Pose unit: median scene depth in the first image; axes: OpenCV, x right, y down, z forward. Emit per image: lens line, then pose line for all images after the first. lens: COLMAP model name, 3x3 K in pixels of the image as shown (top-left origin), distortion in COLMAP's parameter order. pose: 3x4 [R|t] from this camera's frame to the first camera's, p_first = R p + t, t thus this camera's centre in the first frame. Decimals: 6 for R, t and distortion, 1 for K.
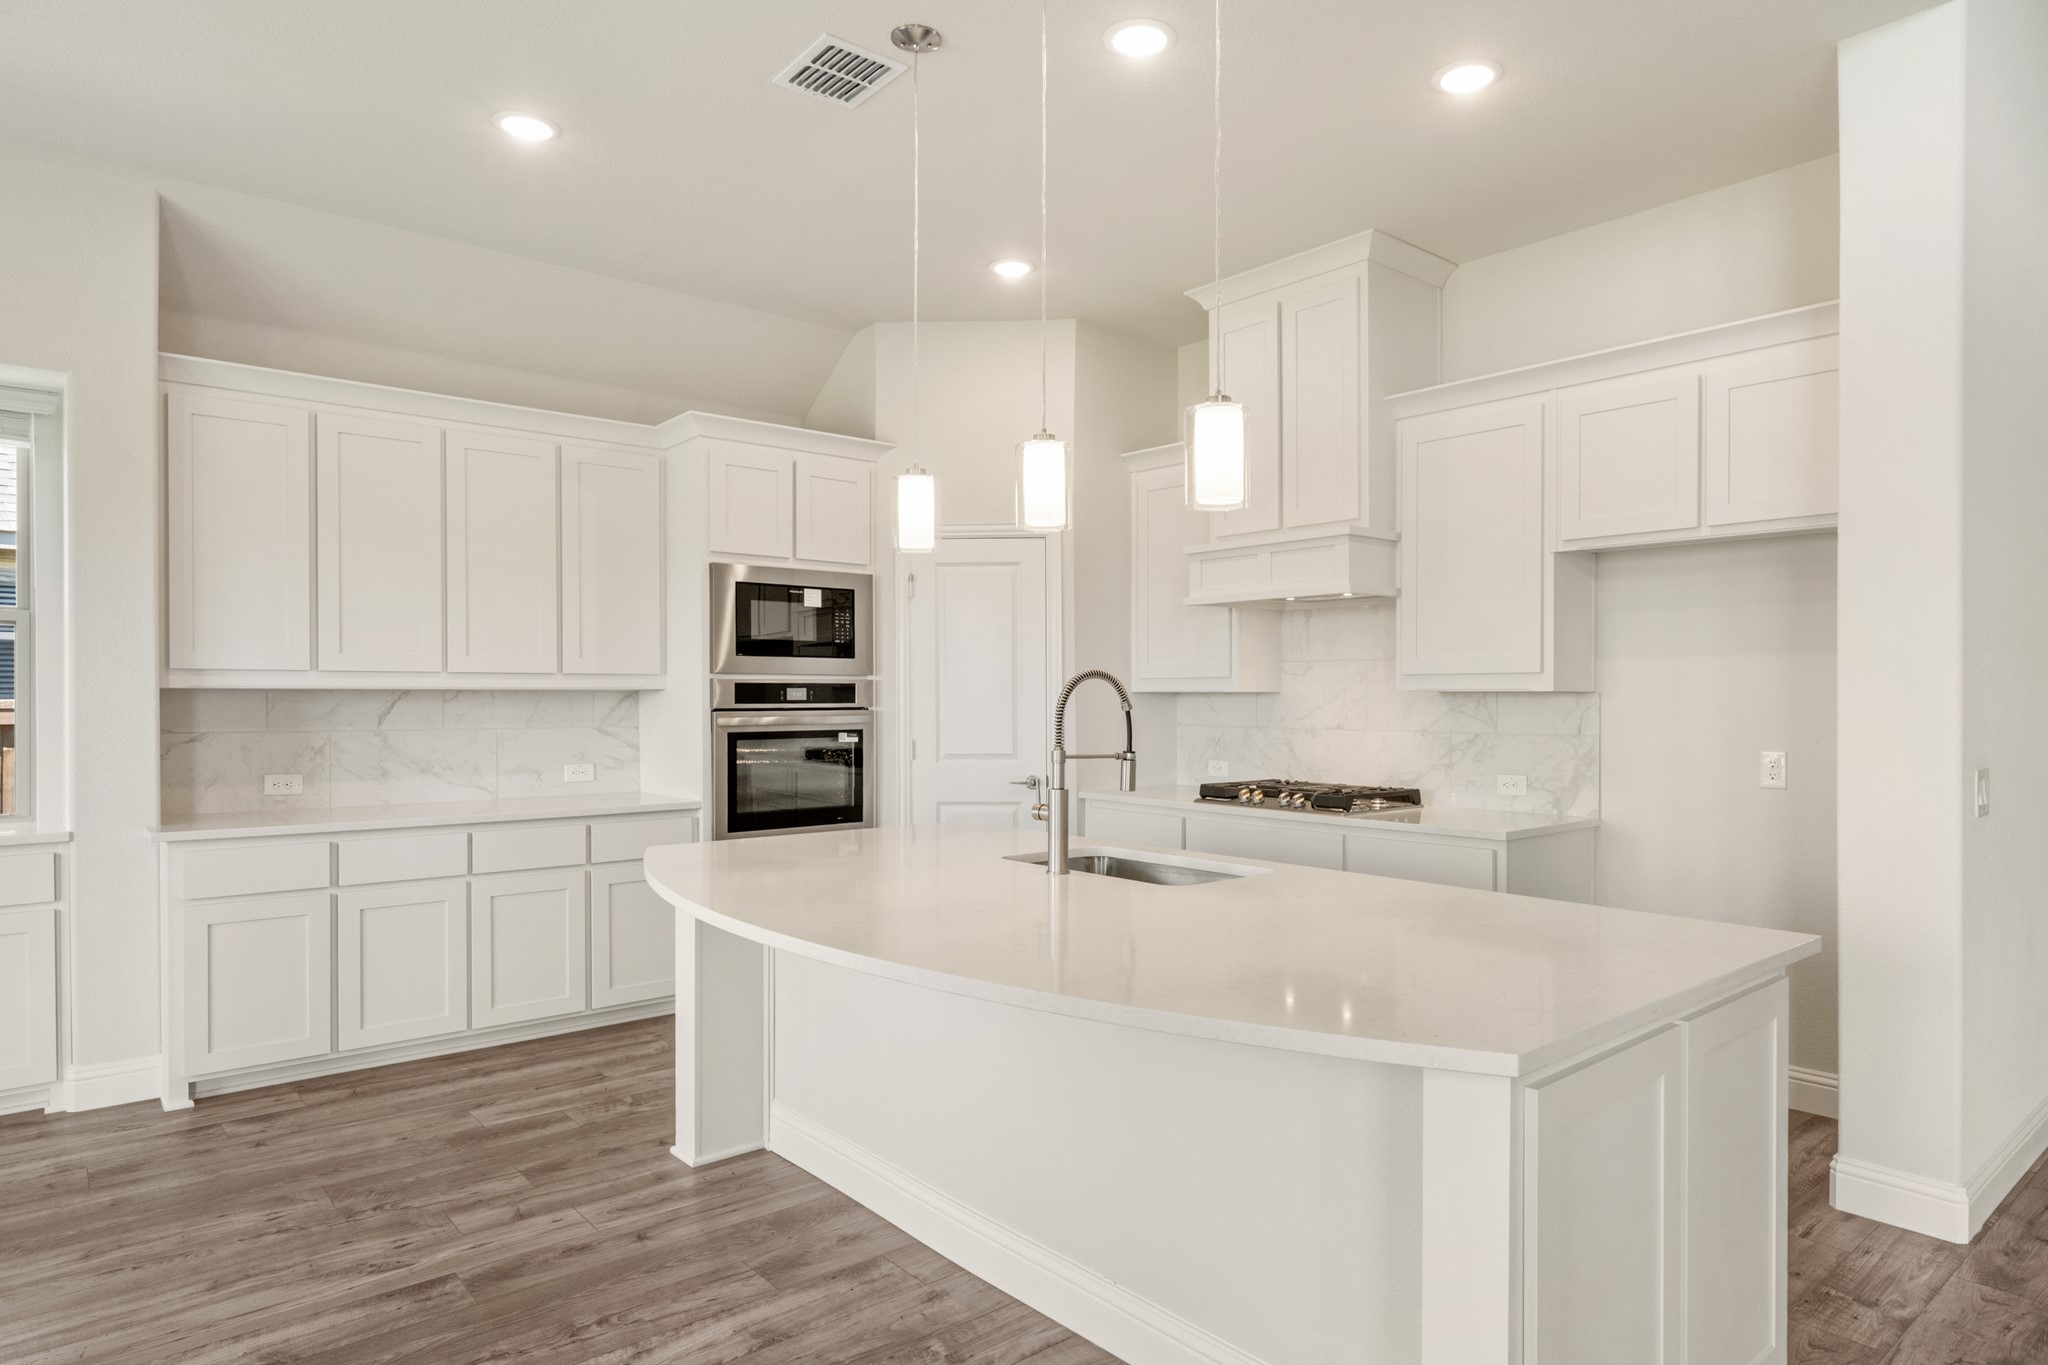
lens RADIAL K [[1188.6, 0, 1084.7], [0, 1188.6, 694.3], [0, 0, 1]] dist [-0.000287, -0.000408]
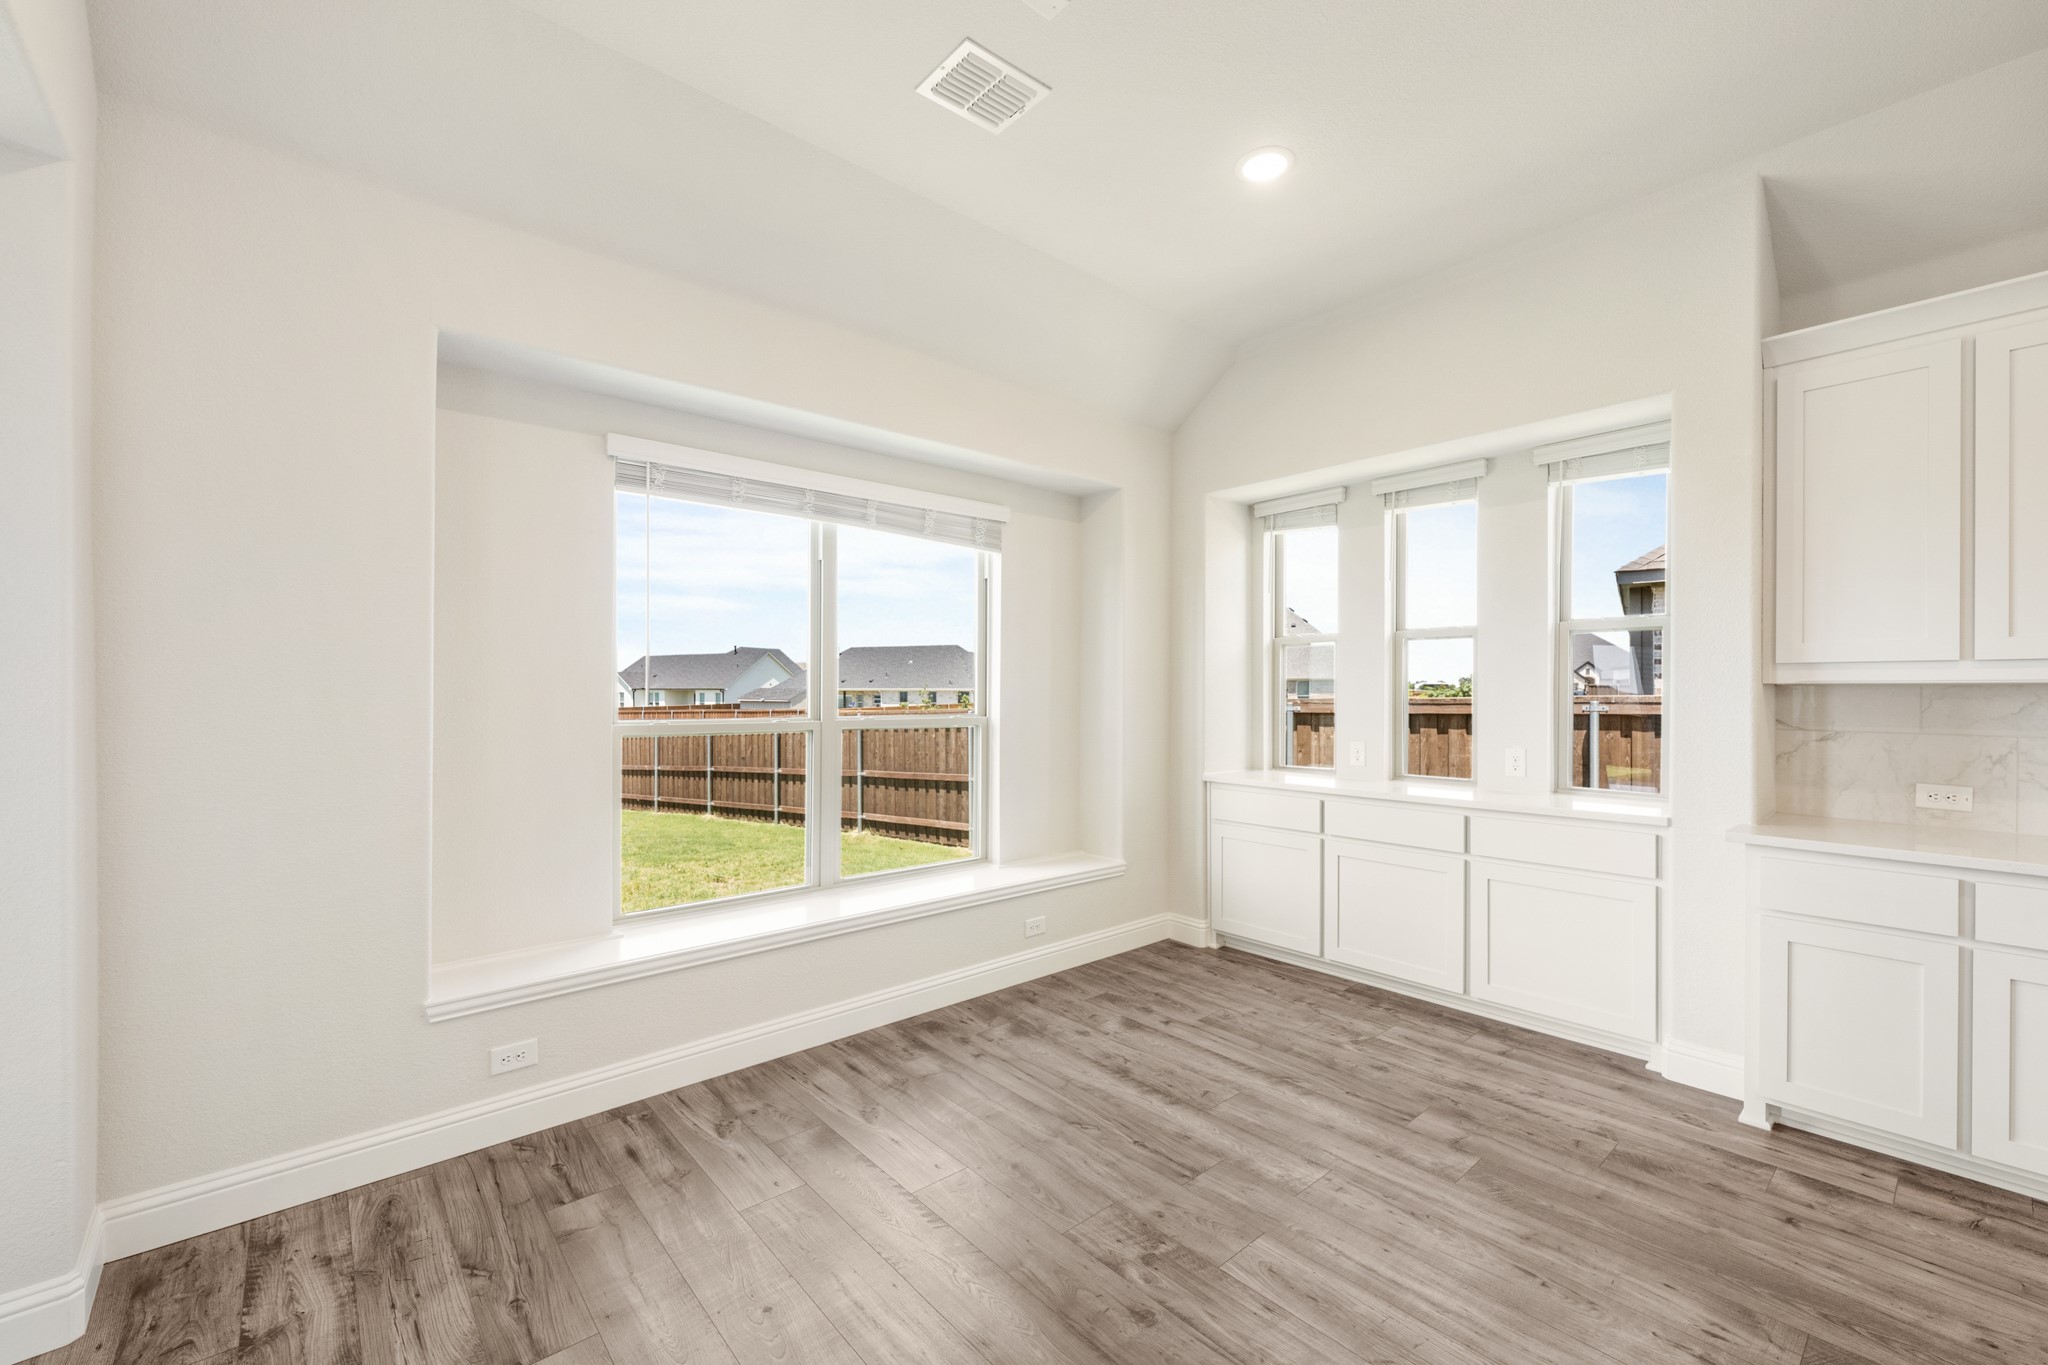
lens RADIAL K [[842.5, 0, 1021.6], [0, 842.5, 692.0], [0, 0, 1]] dist [0.000371, -0.000305]
pose [[-0.017280, 0.001832, -0.999849, -0.074578], [0.000651, 0.999998, 0.001821, -0.000165], [0.999850, -0.000620, -0.017281, 0.406595]]
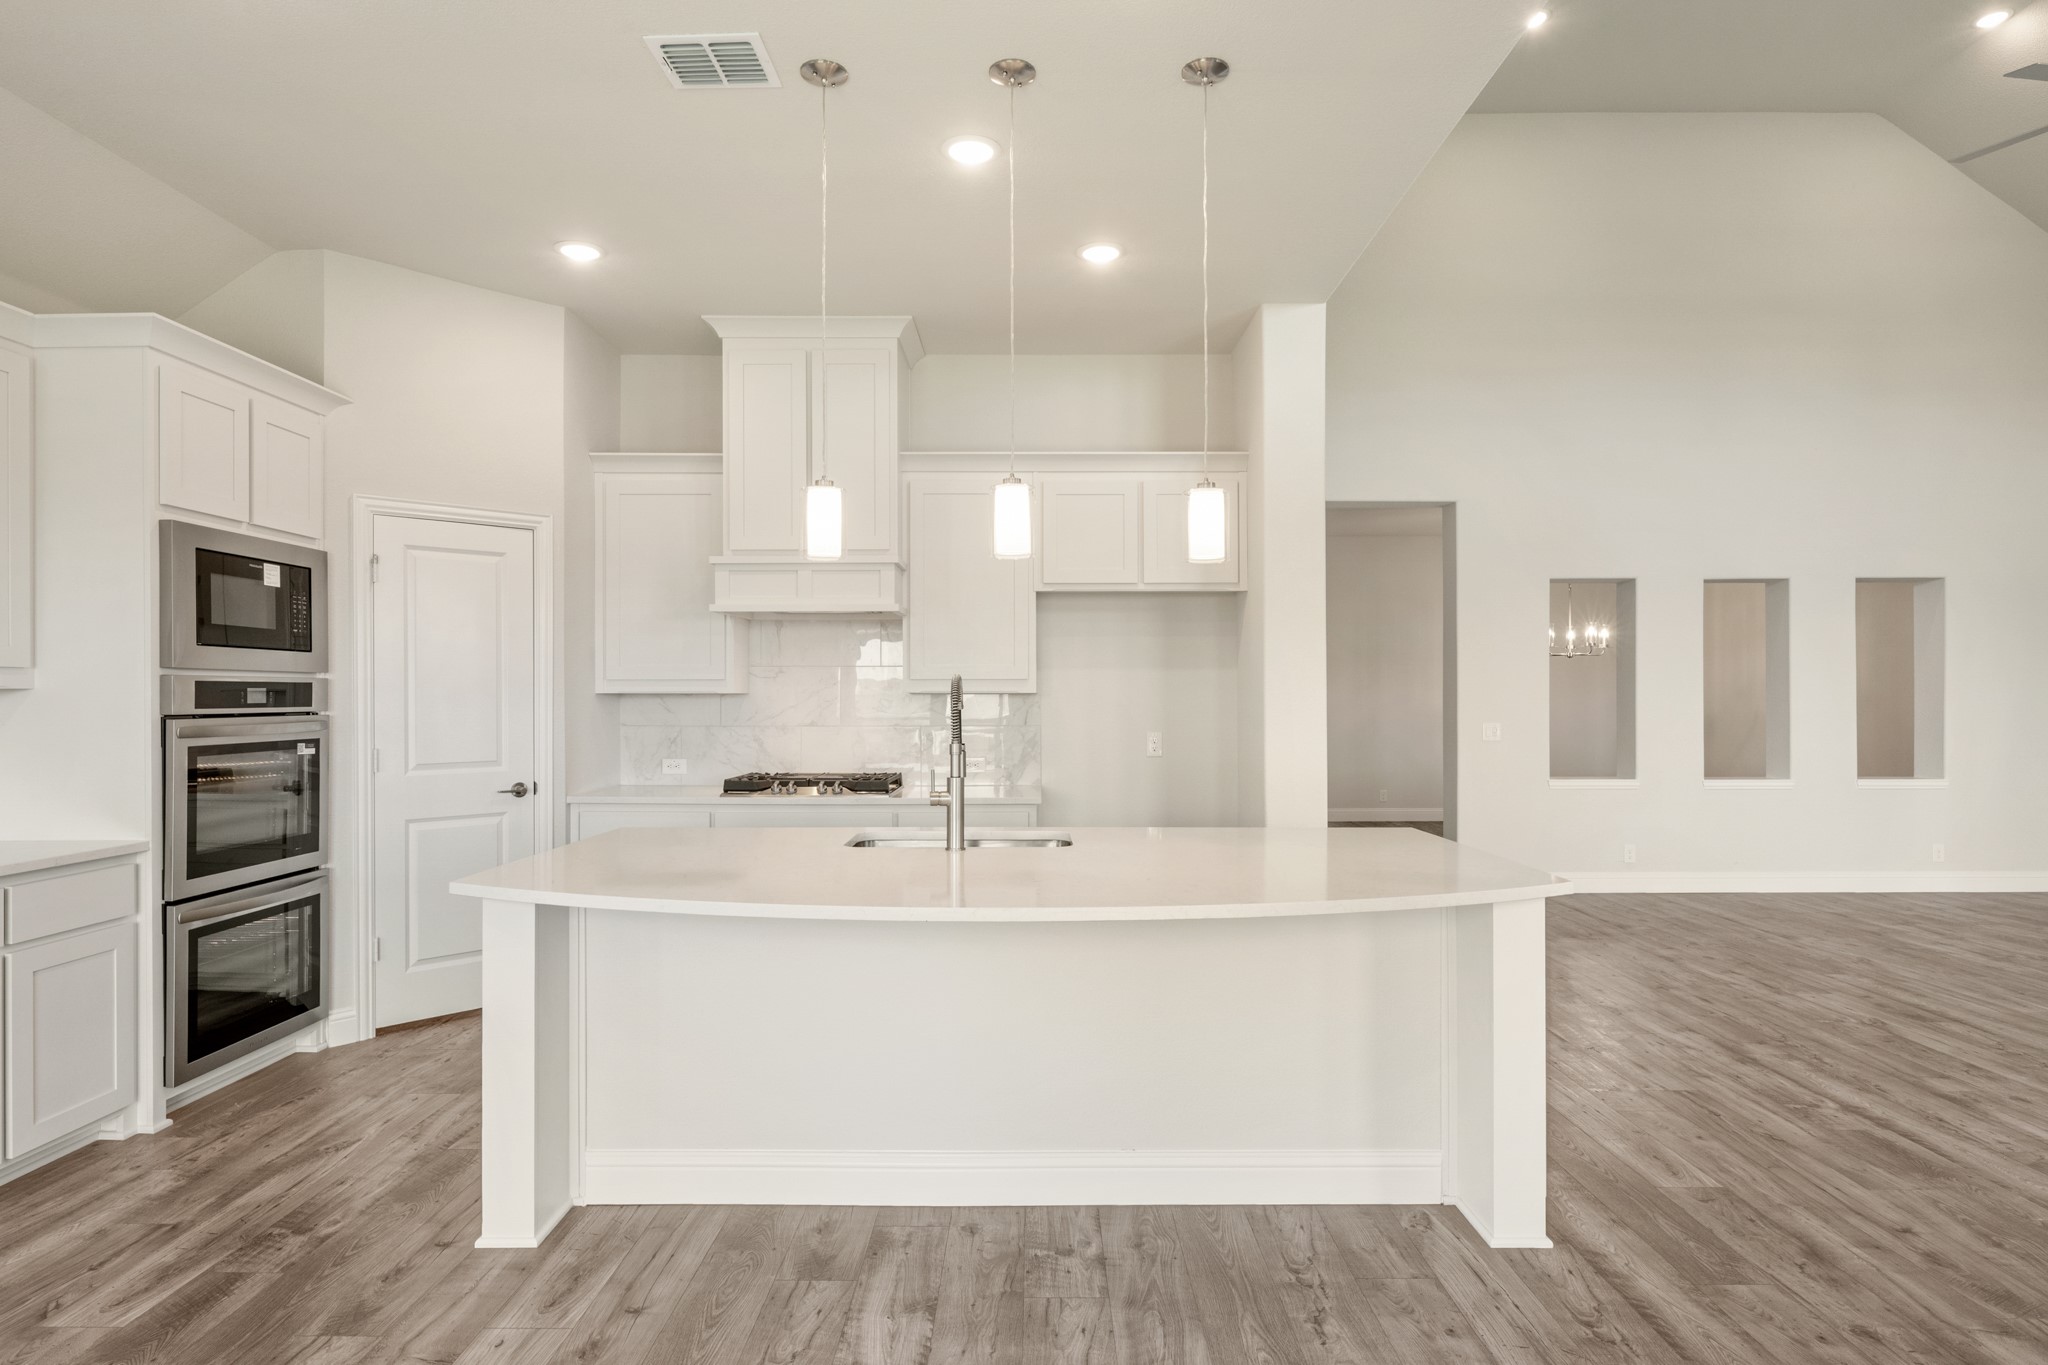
lens RADIAL K [[1103.1, 0, 1024.0], [0, 1103.1, 682.5], [0, 0, 1]] dist [0.001171, -0.001987]
pose [[0.670102, 0.008261, 0.742223, -0.579704], [0.000144, 0.999937, -0.011260, -0.000857], [-0.742269, 0.007652, 0.670058, 0.169763]]
